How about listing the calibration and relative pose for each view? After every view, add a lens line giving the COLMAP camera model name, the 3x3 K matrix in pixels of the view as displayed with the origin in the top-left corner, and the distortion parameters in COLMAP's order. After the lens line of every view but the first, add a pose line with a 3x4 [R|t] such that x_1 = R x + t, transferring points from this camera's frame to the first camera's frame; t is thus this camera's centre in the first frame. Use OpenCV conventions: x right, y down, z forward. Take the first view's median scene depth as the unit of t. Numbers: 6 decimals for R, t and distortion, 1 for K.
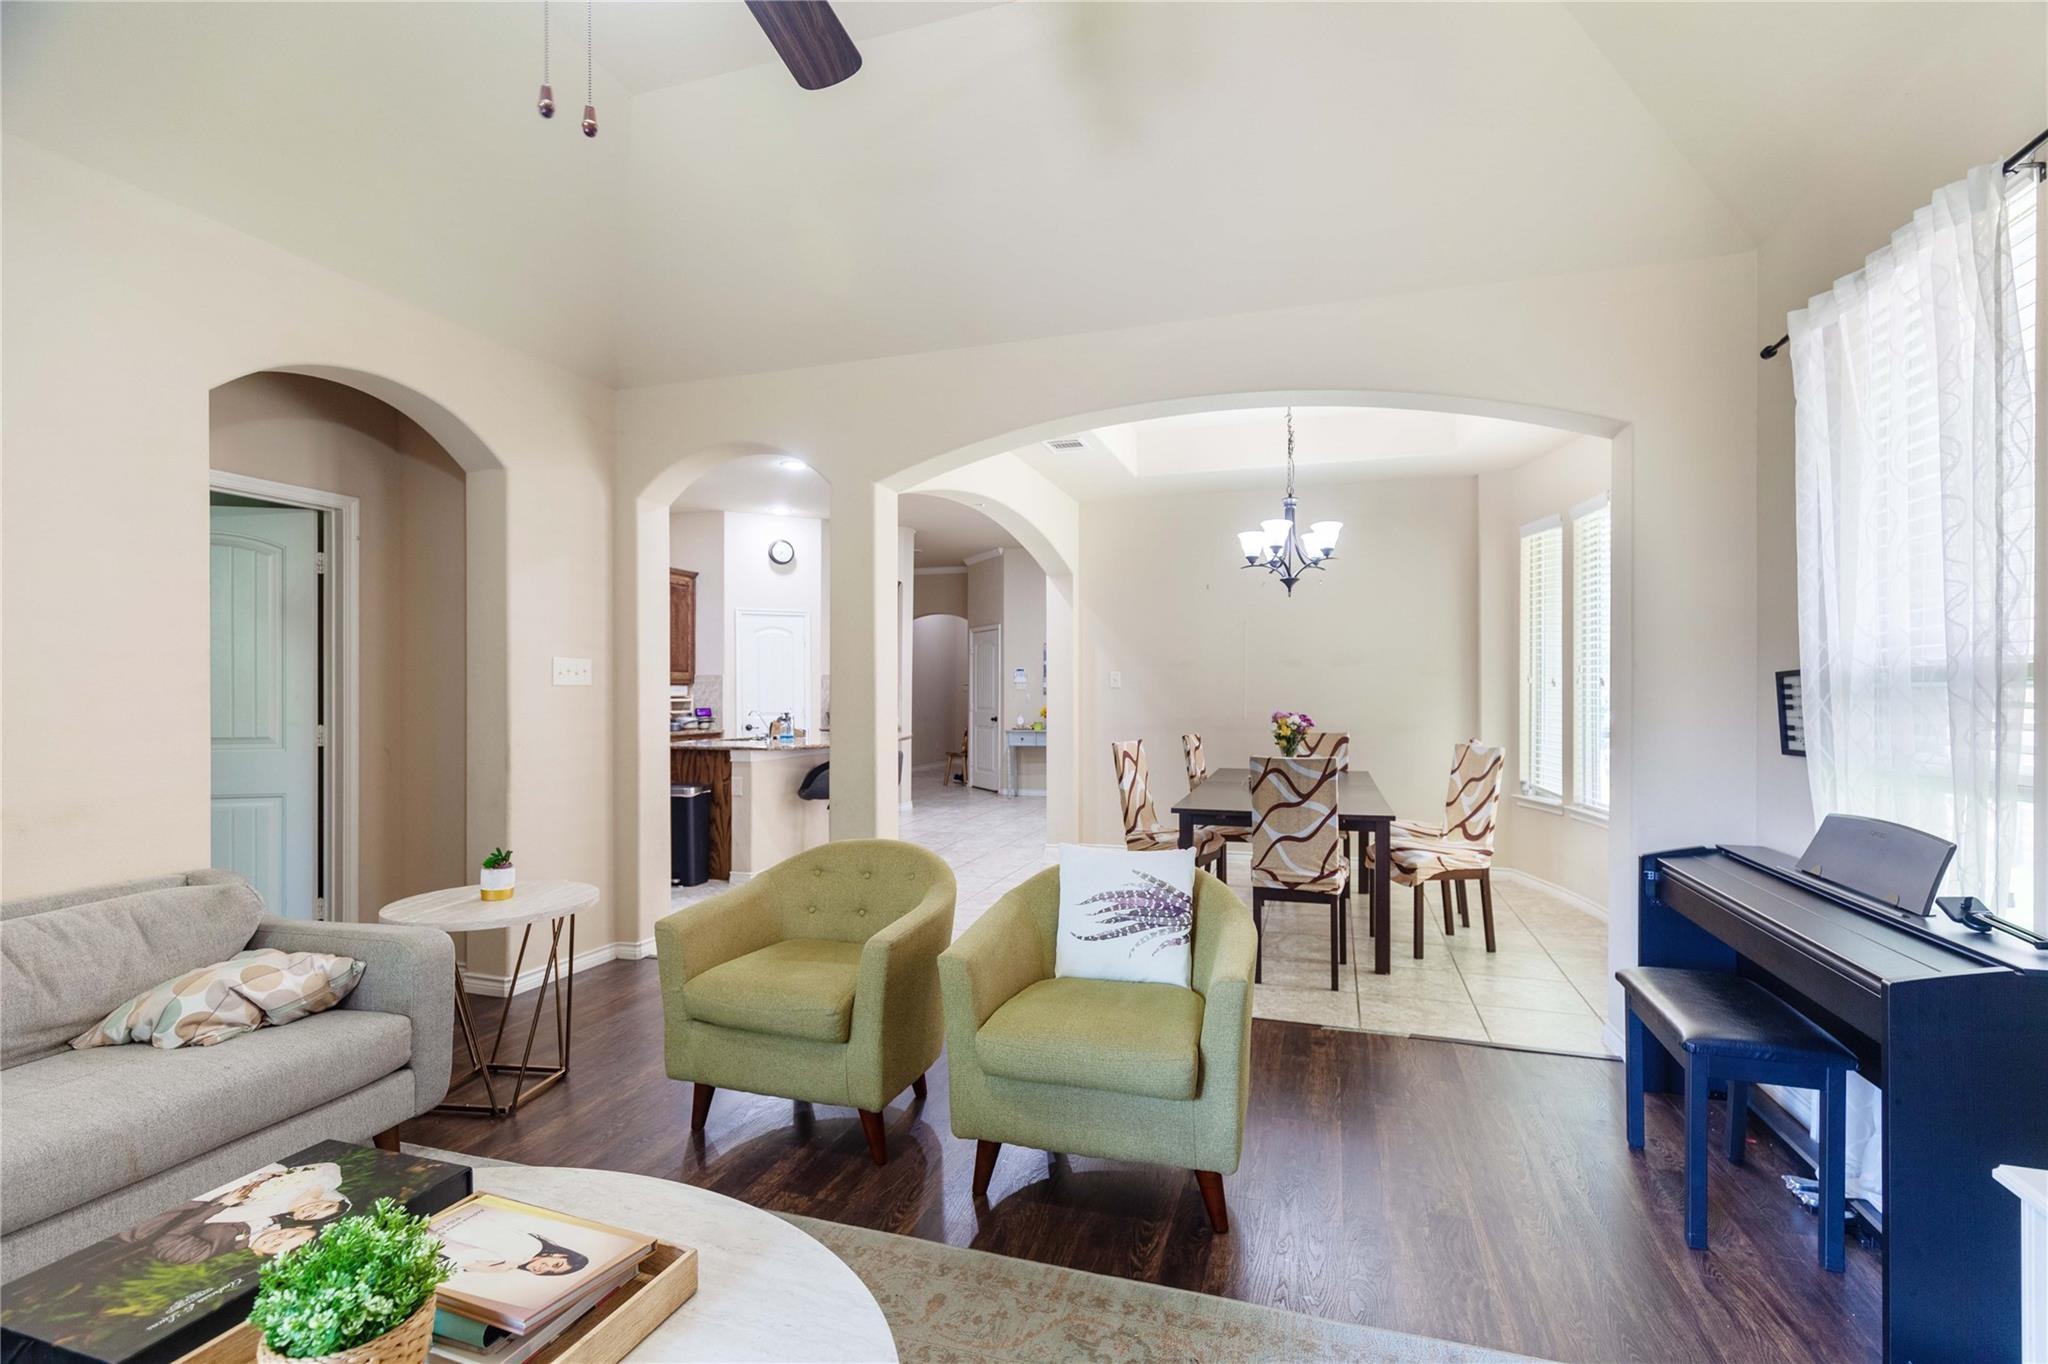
lens RADIAL K [[930.5, 0, 1032.7], [0, 930.5, 687.5], [0, 0, 1]] dist [-0.000522, -0.000126]
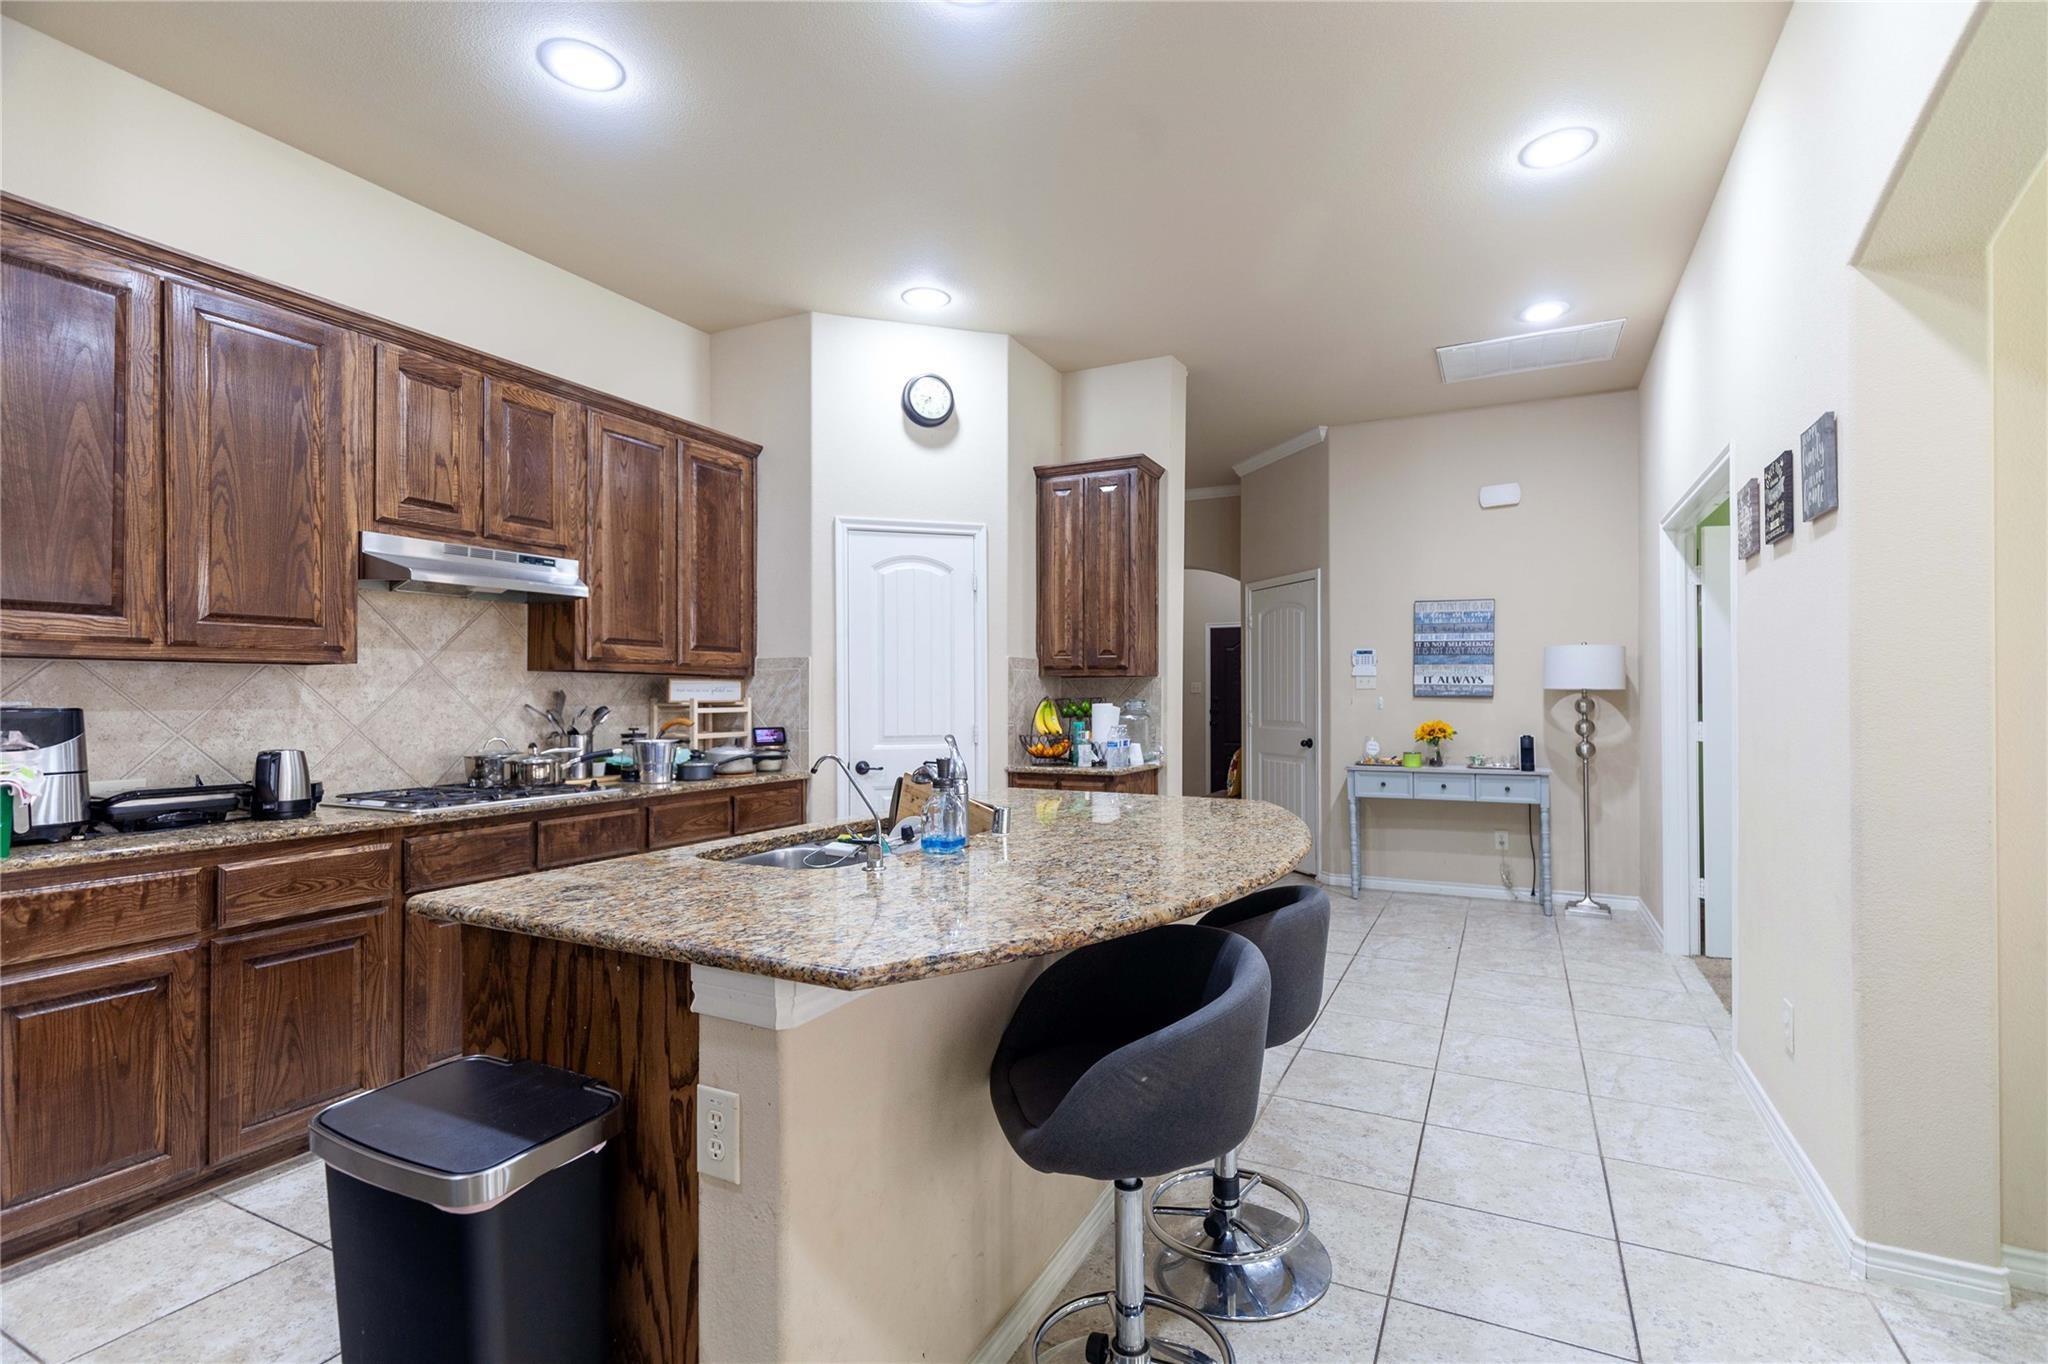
lens RADIAL K [[930.5, 0, 1025.3], [0, 930.5, 687.0], [0, 0, 1]] dist [-0.000522, -0.000126]
pose [[0.986690, -0.002687, -0.162587, -0.148616], [0.001990, 0.999988, -0.004449, 0.003908], [0.162597, 0.004067, 0.986684, 0.555359]]
